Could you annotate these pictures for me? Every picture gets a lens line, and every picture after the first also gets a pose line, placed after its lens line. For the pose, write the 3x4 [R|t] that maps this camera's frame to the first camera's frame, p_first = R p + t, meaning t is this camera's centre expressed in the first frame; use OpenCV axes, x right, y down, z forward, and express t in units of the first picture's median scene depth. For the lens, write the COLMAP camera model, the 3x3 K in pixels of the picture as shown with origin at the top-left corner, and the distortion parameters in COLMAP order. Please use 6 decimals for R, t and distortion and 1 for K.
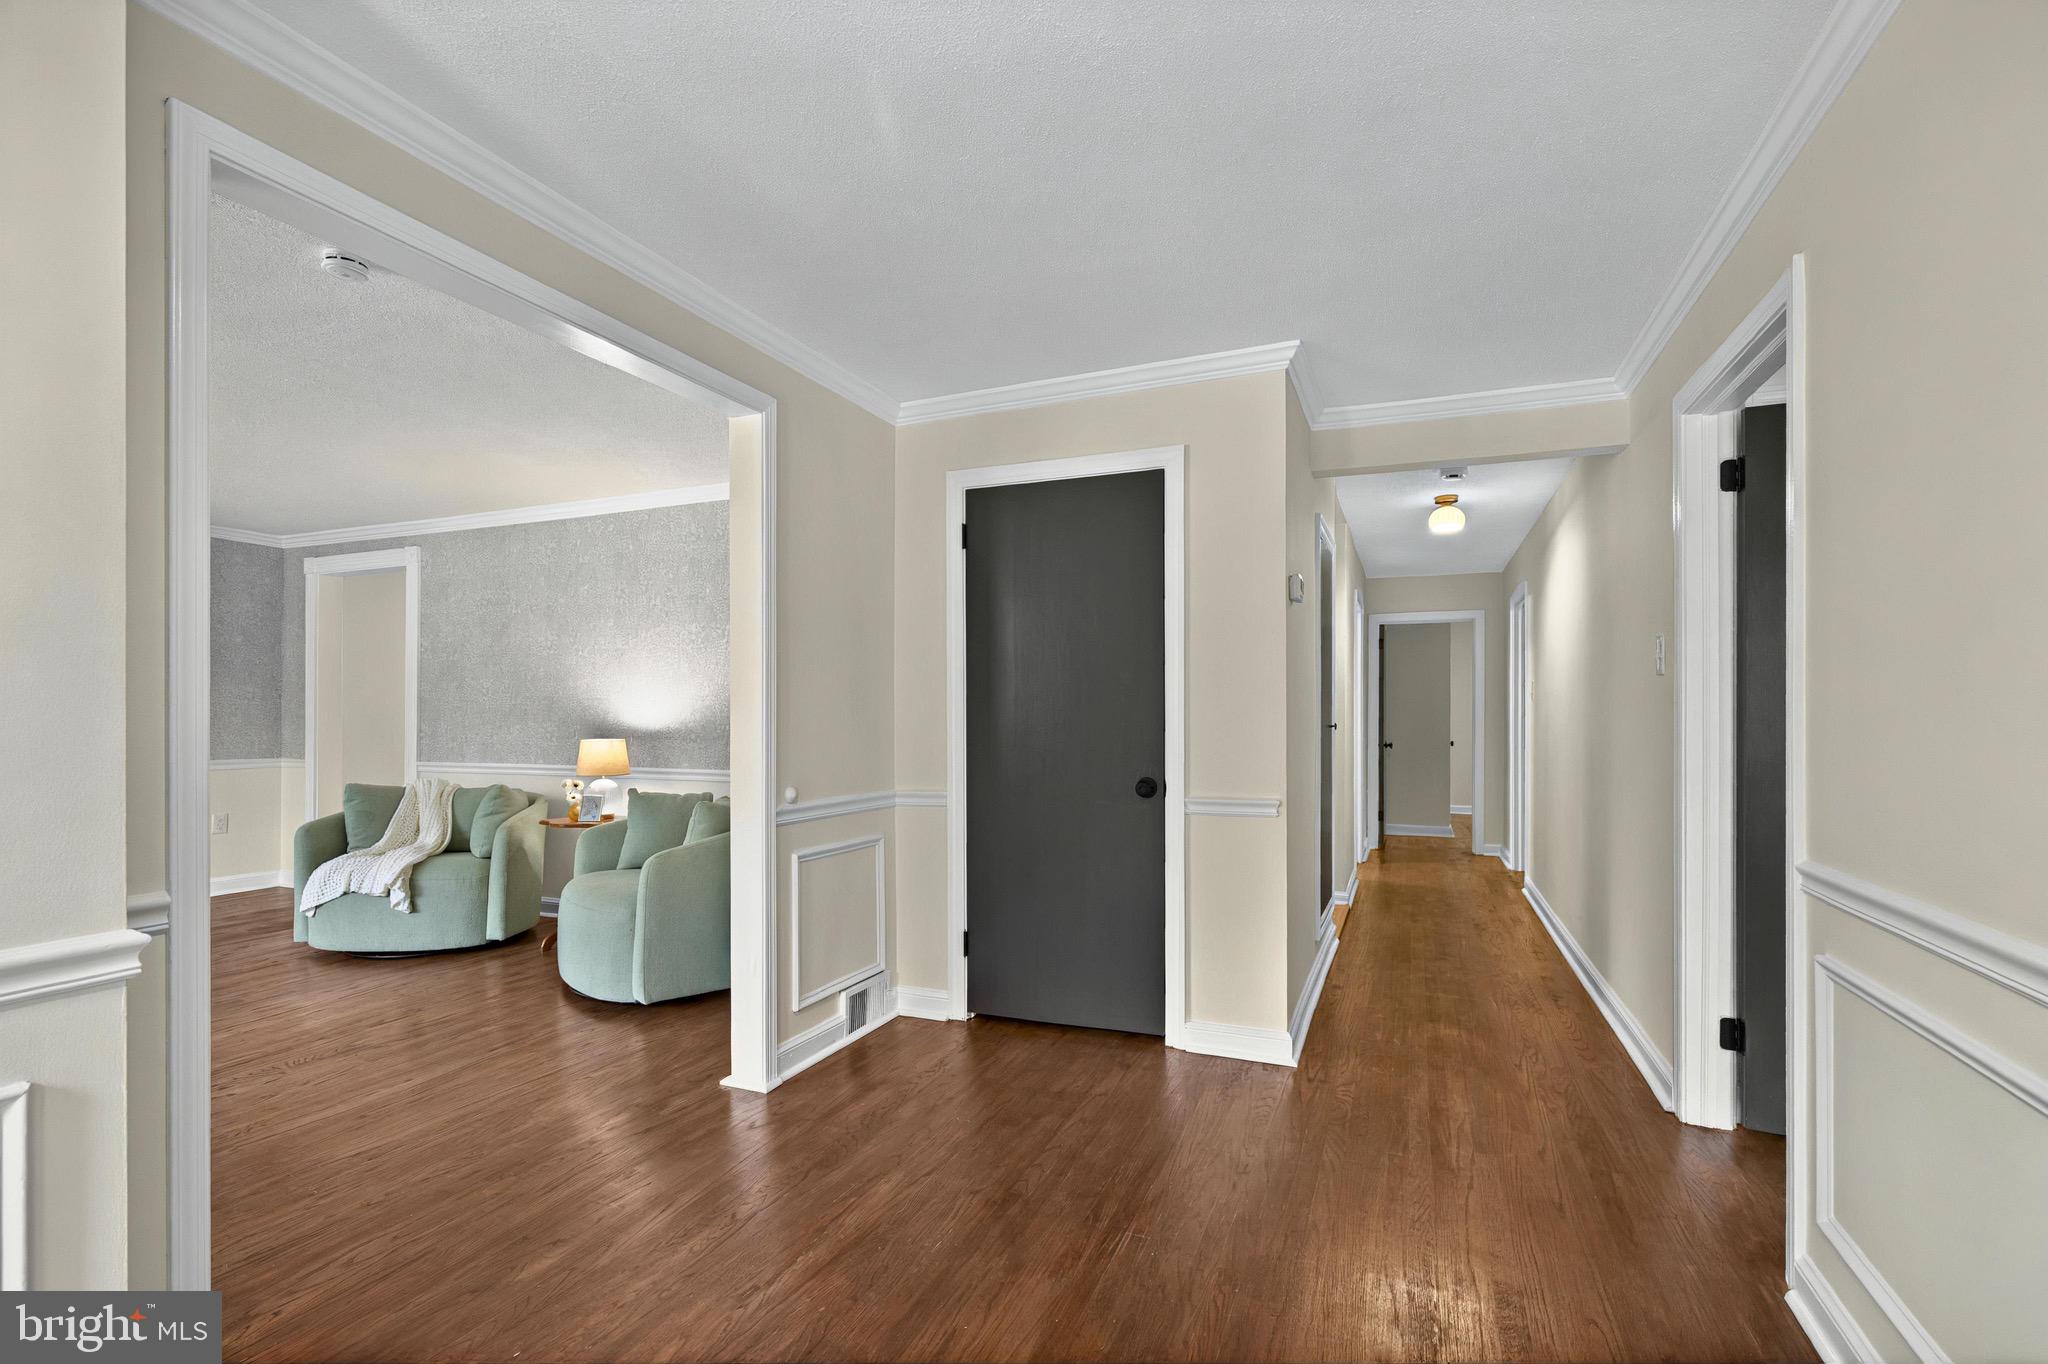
lens RADIAL K [[927.2, 0, 1027.0], [0, 927.2, 713.0], [0, 0, 1]] dist [0.000062, 0.000010]
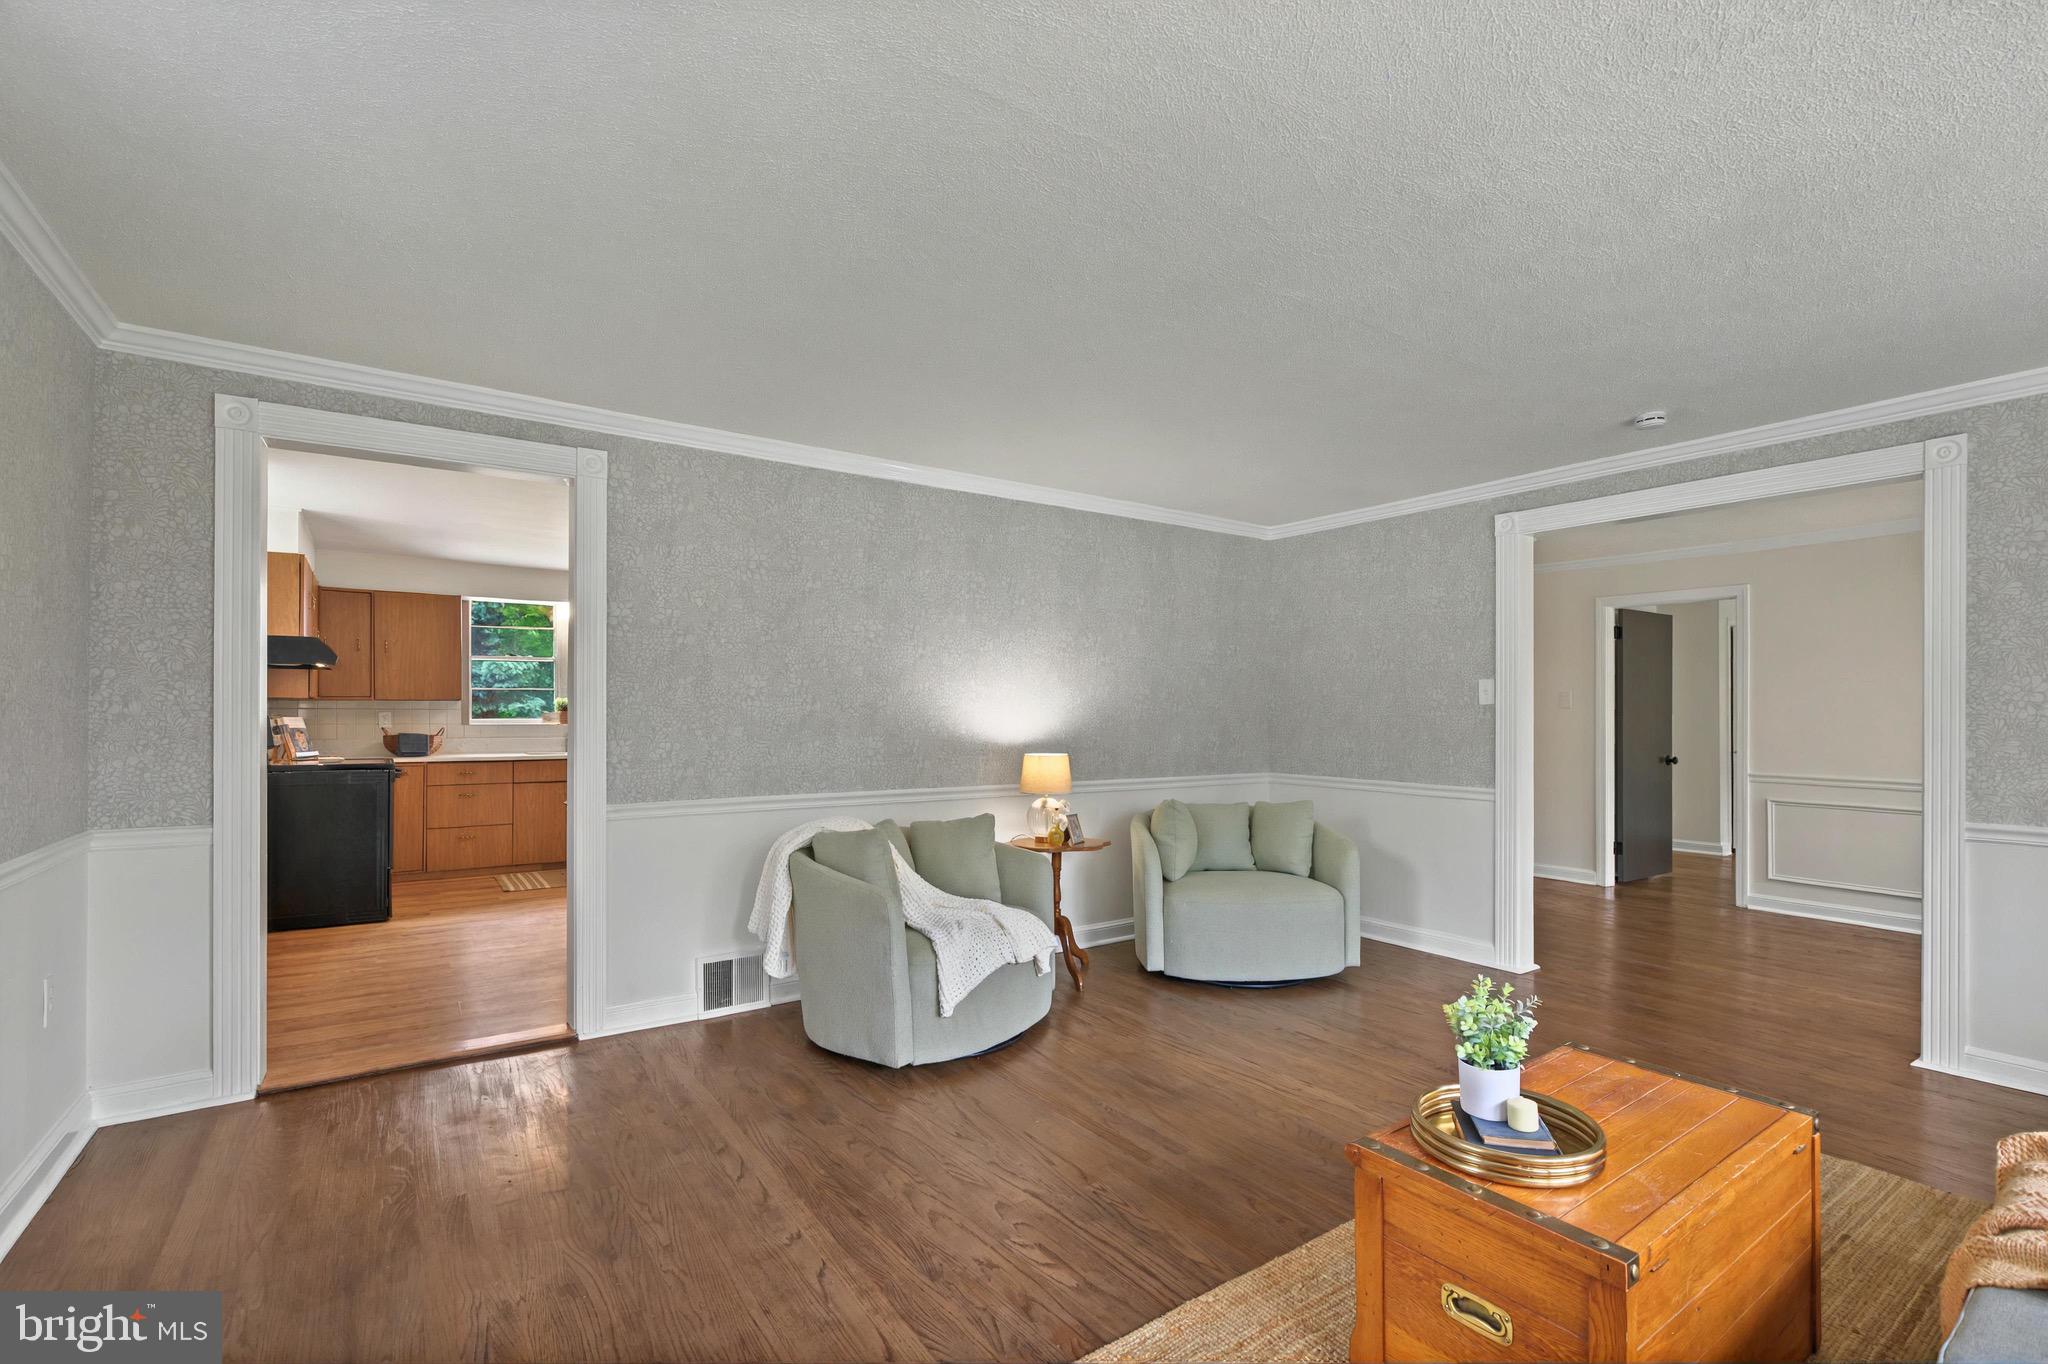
lens RADIAL K [[912.5, 0, 1024.0], [0, 912.5, 682.0], [0, 0, 1]] dist [-0.015444, -0.000083]
pose [[0.543616, 0.033764, 0.838655, -1.167874], [-0.003378, 0.999270, -0.038041, -0.007353], [-0.839328, 0.017847, 0.543333, 0.519060]]
